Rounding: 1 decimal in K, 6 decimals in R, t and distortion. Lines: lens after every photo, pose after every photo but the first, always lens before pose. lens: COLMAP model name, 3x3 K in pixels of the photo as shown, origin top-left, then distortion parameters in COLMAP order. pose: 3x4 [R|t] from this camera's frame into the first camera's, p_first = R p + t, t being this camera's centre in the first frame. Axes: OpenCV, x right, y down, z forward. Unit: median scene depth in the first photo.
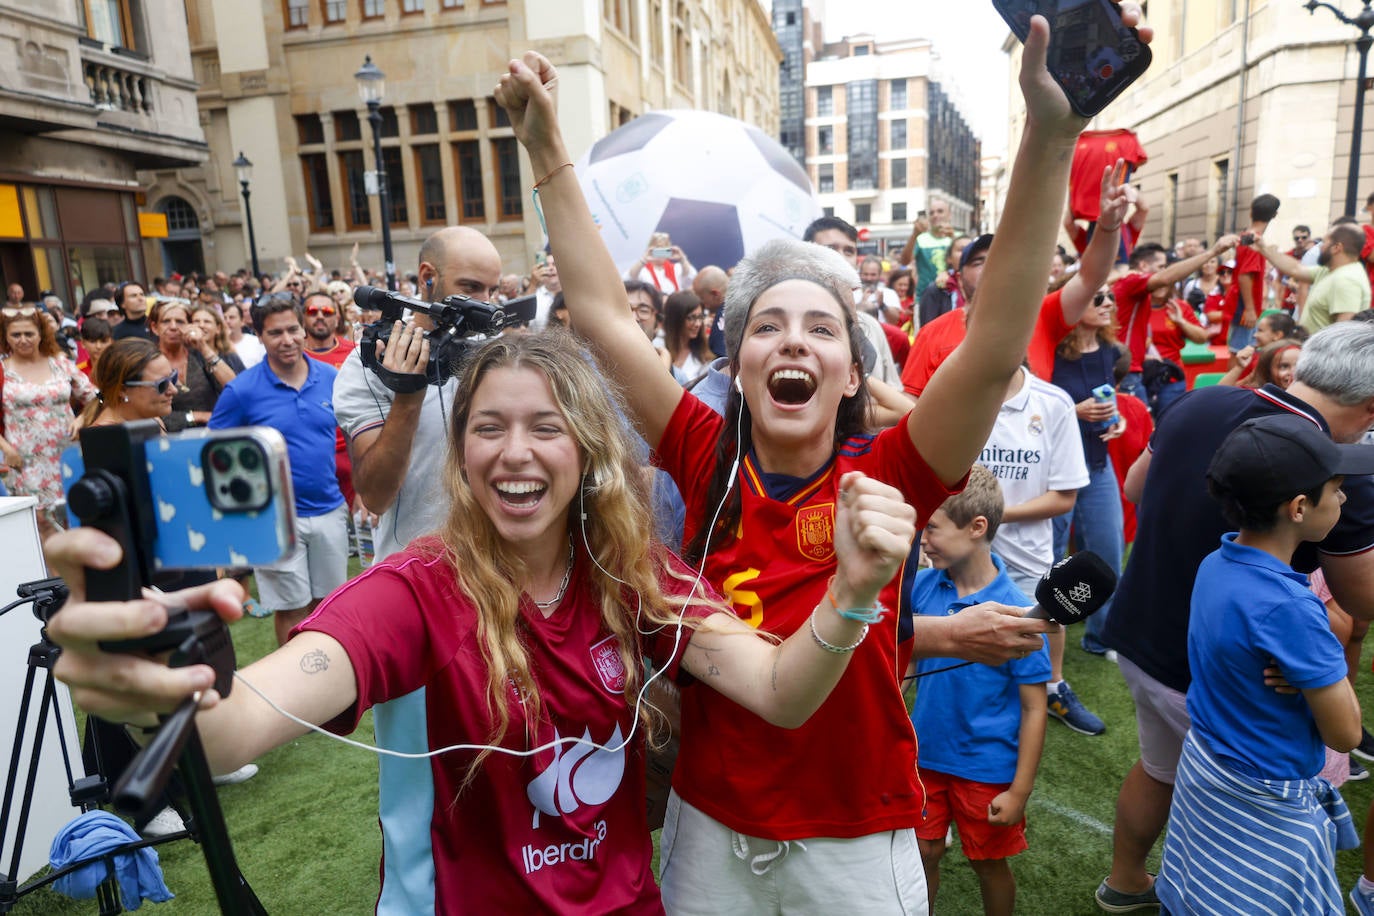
lens RADIAL K [[947.2, 0, 687.0], [0, 947.2, 458.0], [0, 0, 1]] dist [-0.017938, 0.003832]
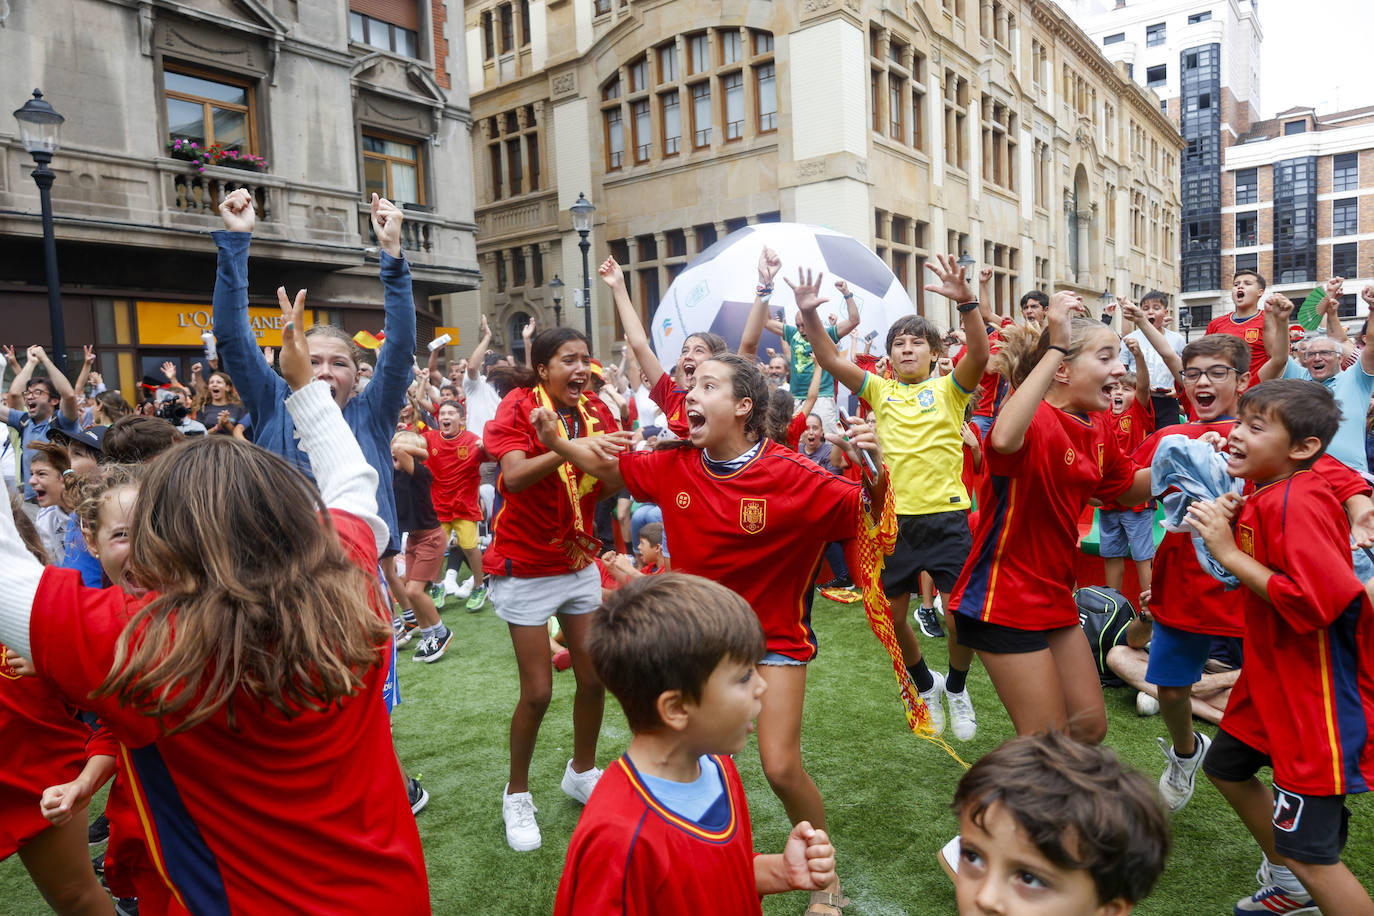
lens RADIAL K [[947.2, 0, 687.0], [0, 947.2, 458.0], [0, 0, 1]] dist [-0.017938, 0.003832]
pose [[0.896156, 0.040300, -0.441904, 0.202212], [-0.086926, 0.992516, -0.085767, -0.005294], [0.435141, 0.115273, 0.892953, 0.025082]]
